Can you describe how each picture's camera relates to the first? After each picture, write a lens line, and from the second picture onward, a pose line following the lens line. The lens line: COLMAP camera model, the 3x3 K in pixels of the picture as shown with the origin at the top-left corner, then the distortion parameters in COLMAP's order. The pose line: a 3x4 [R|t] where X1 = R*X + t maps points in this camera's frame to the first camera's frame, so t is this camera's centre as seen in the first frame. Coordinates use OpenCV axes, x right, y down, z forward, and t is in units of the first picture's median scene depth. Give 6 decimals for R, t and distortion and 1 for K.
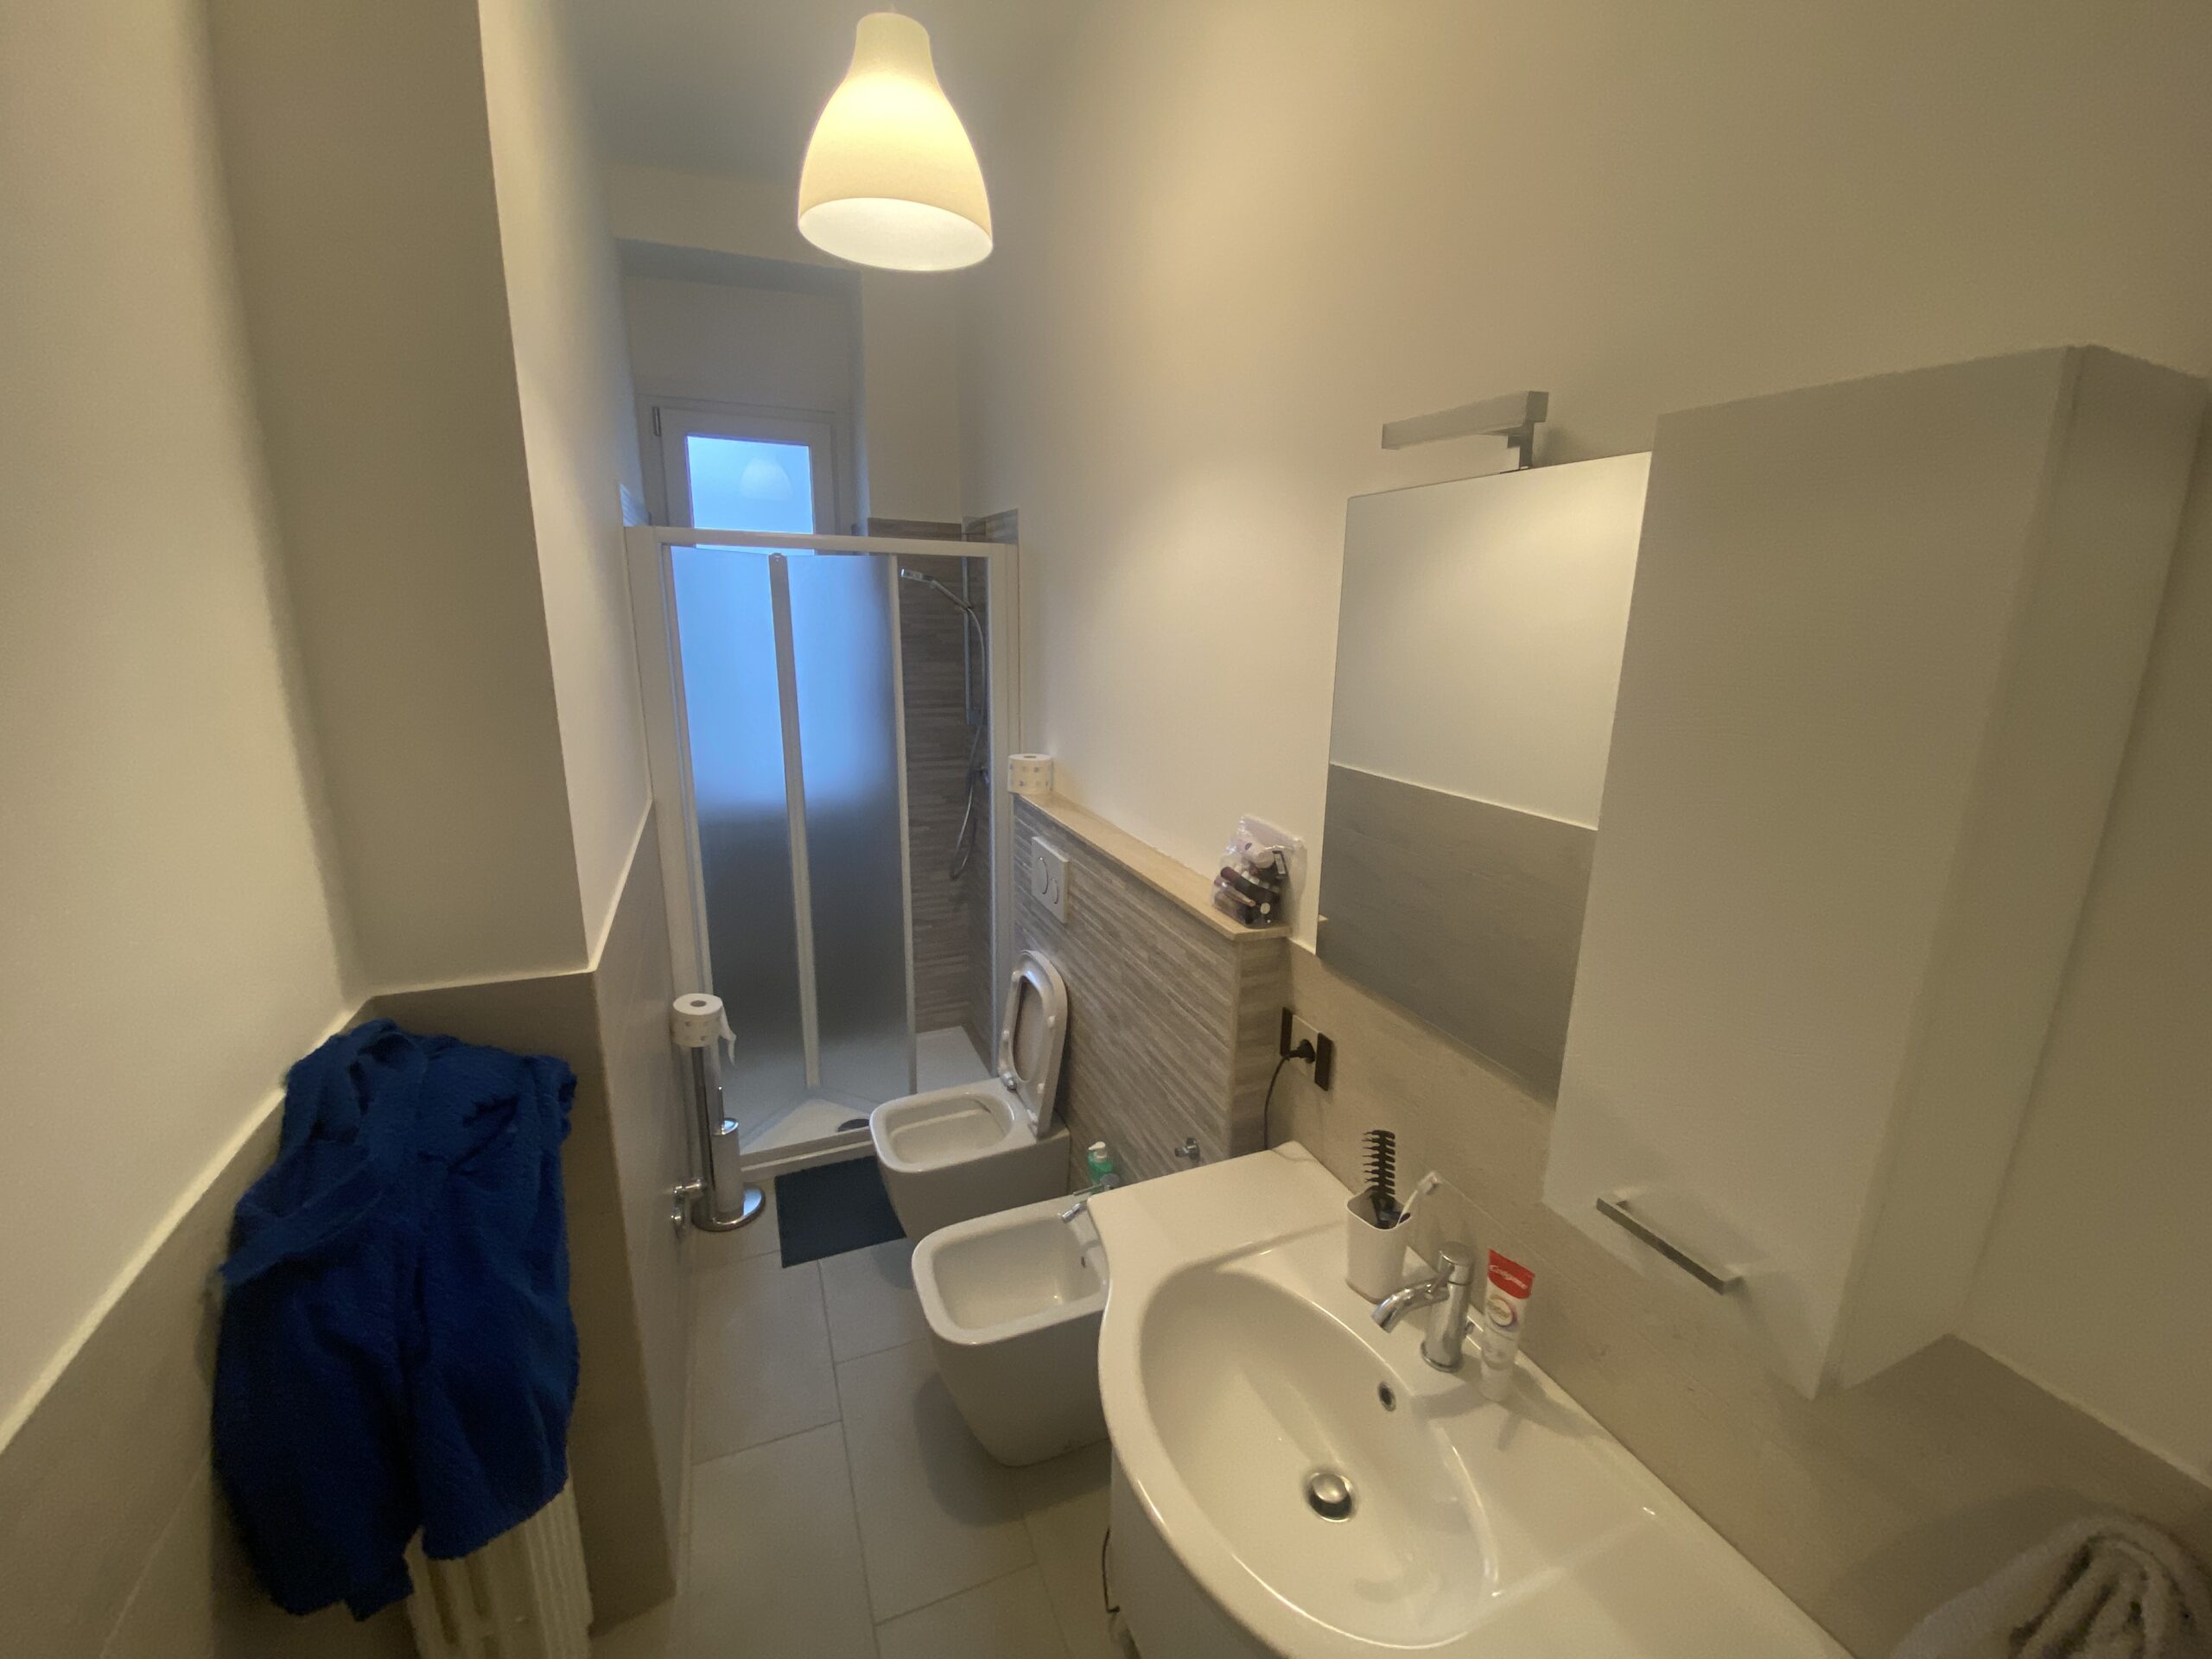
lens RADIAL K [[922.6, 0, 1106.0], [0, 922.6, 829.5], [0, 0, 1]] dist [0.016021, -0.023932]
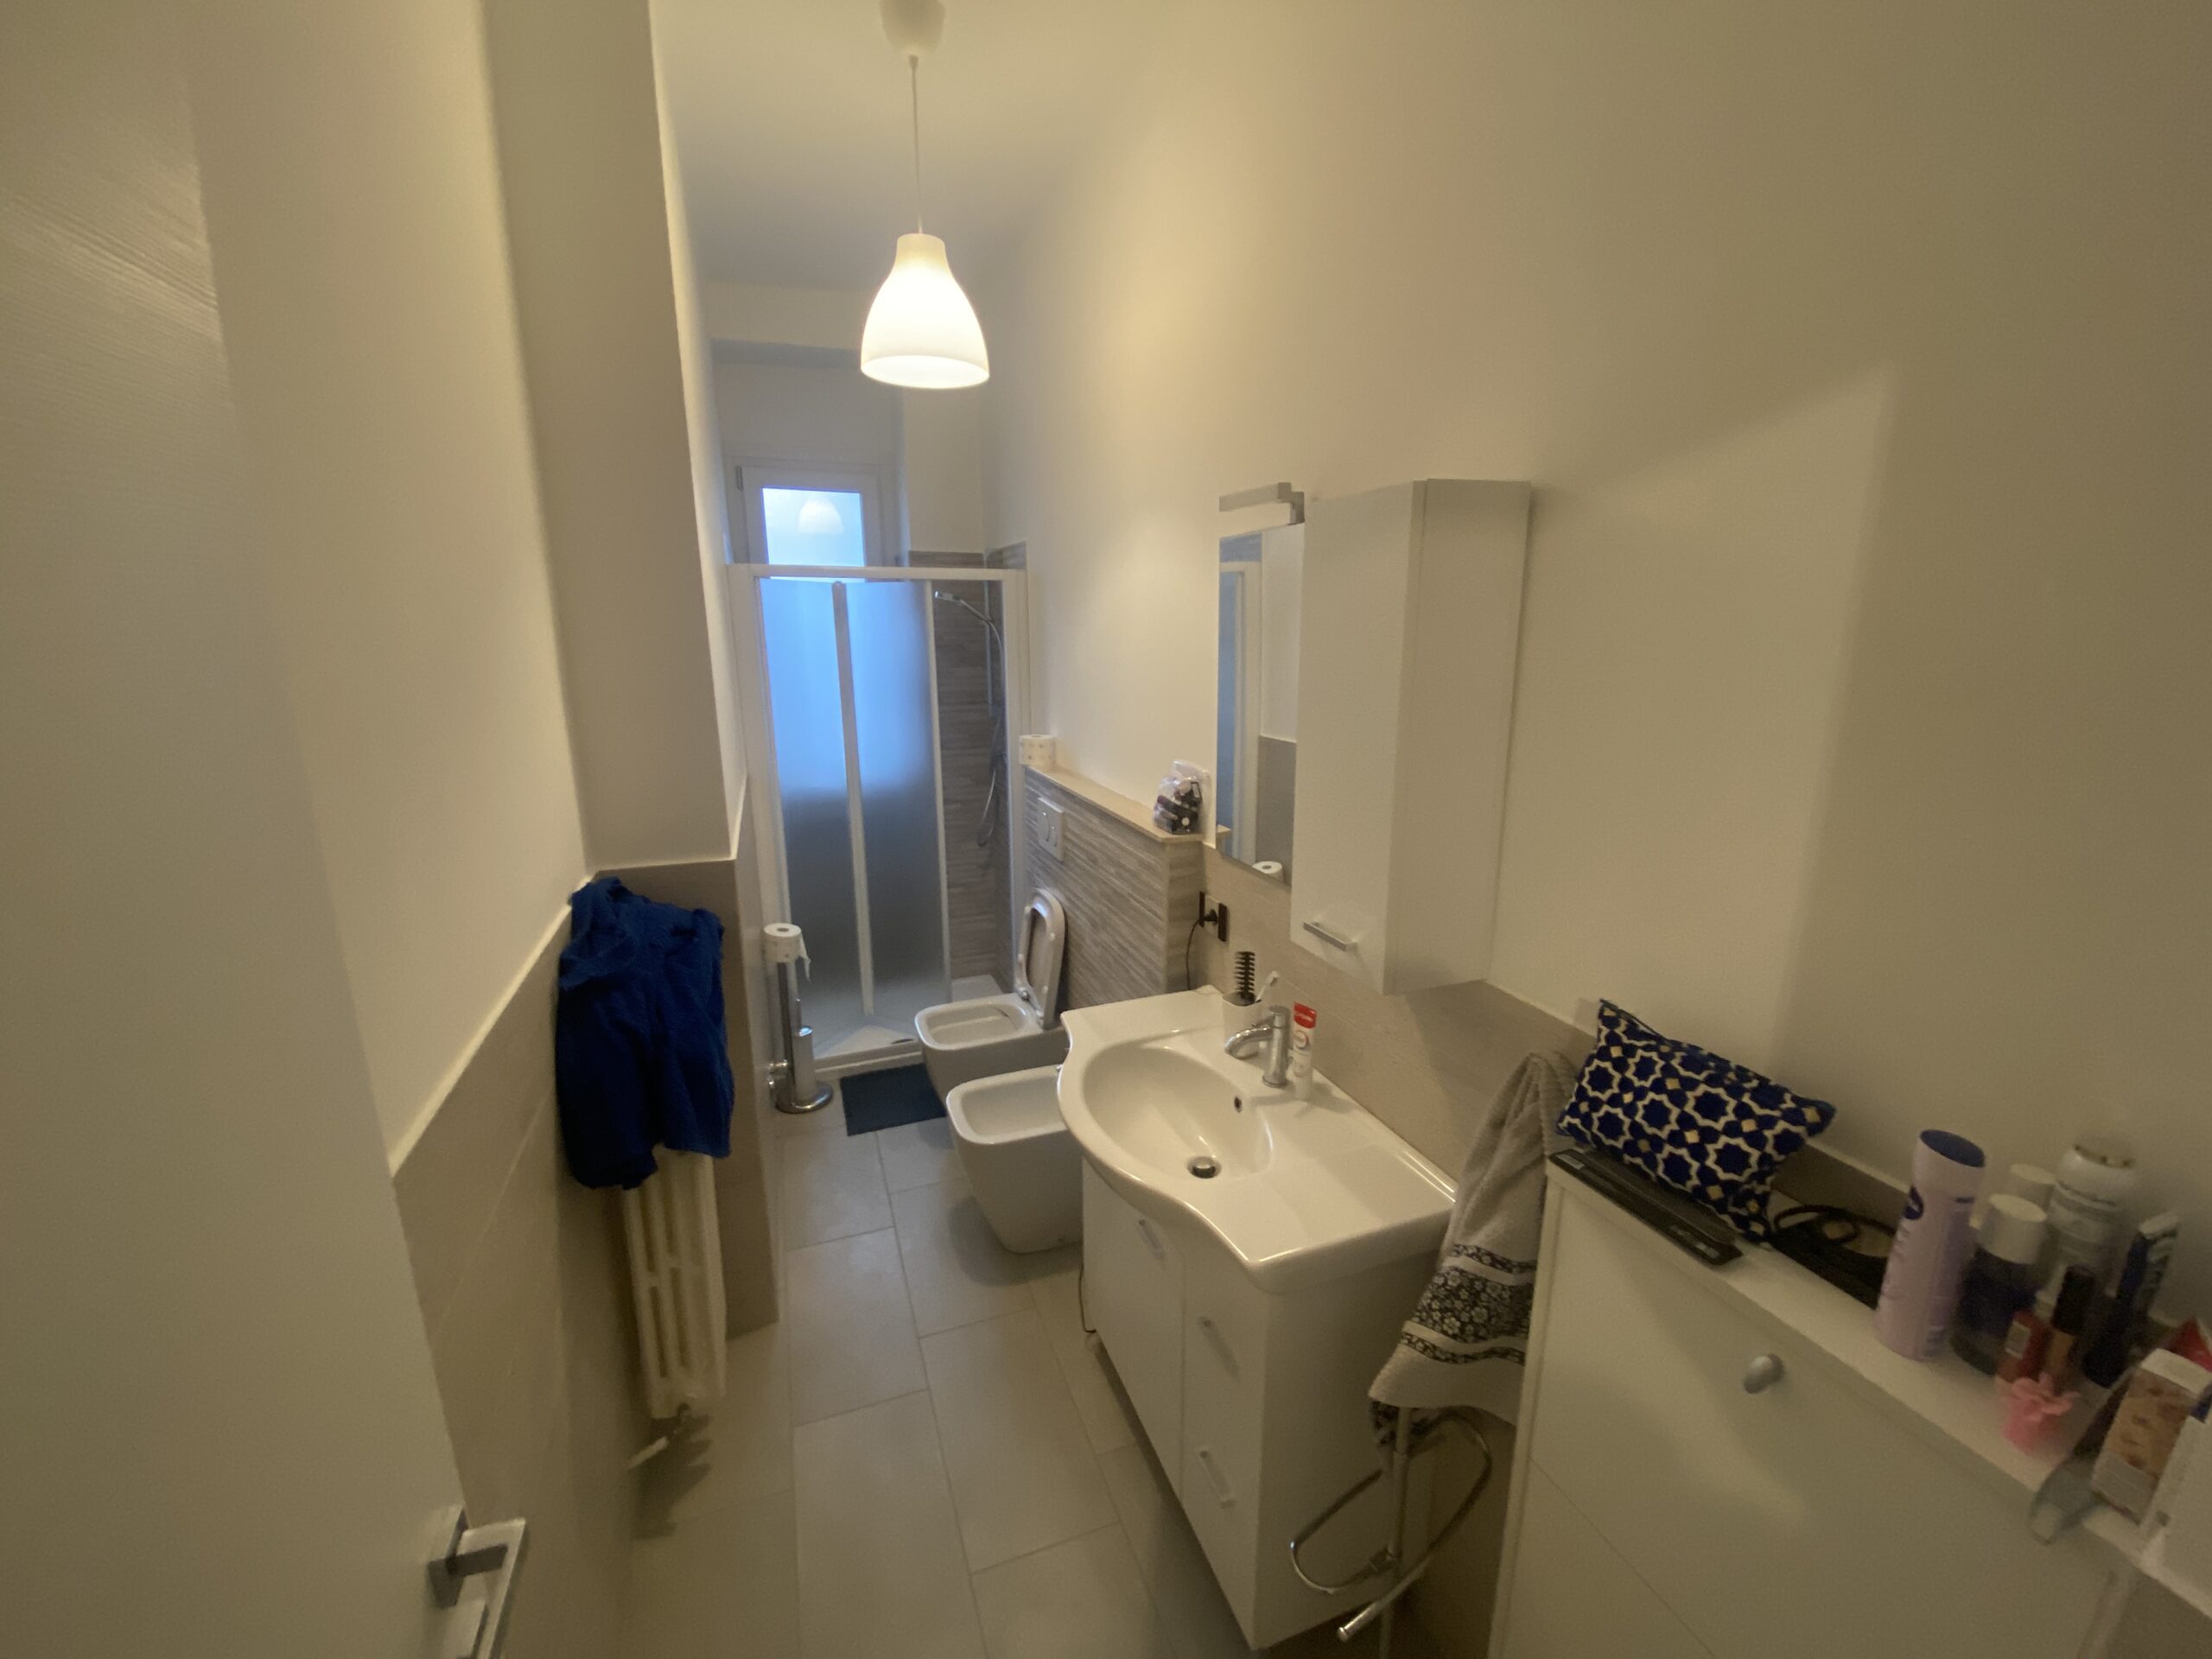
lens RADIAL K [[911.4, 0, 1106.0], [0, 911.4, 829.5], [0, 0, 1]] dist [0.006079, -0.017053]
pose [[0.999102, -0.014043, -0.039976, 0.068487], [0.013471, 0.999803, -0.014546, 0.075941], [0.040173, 0.013994, 0.999095, -0.272572]]
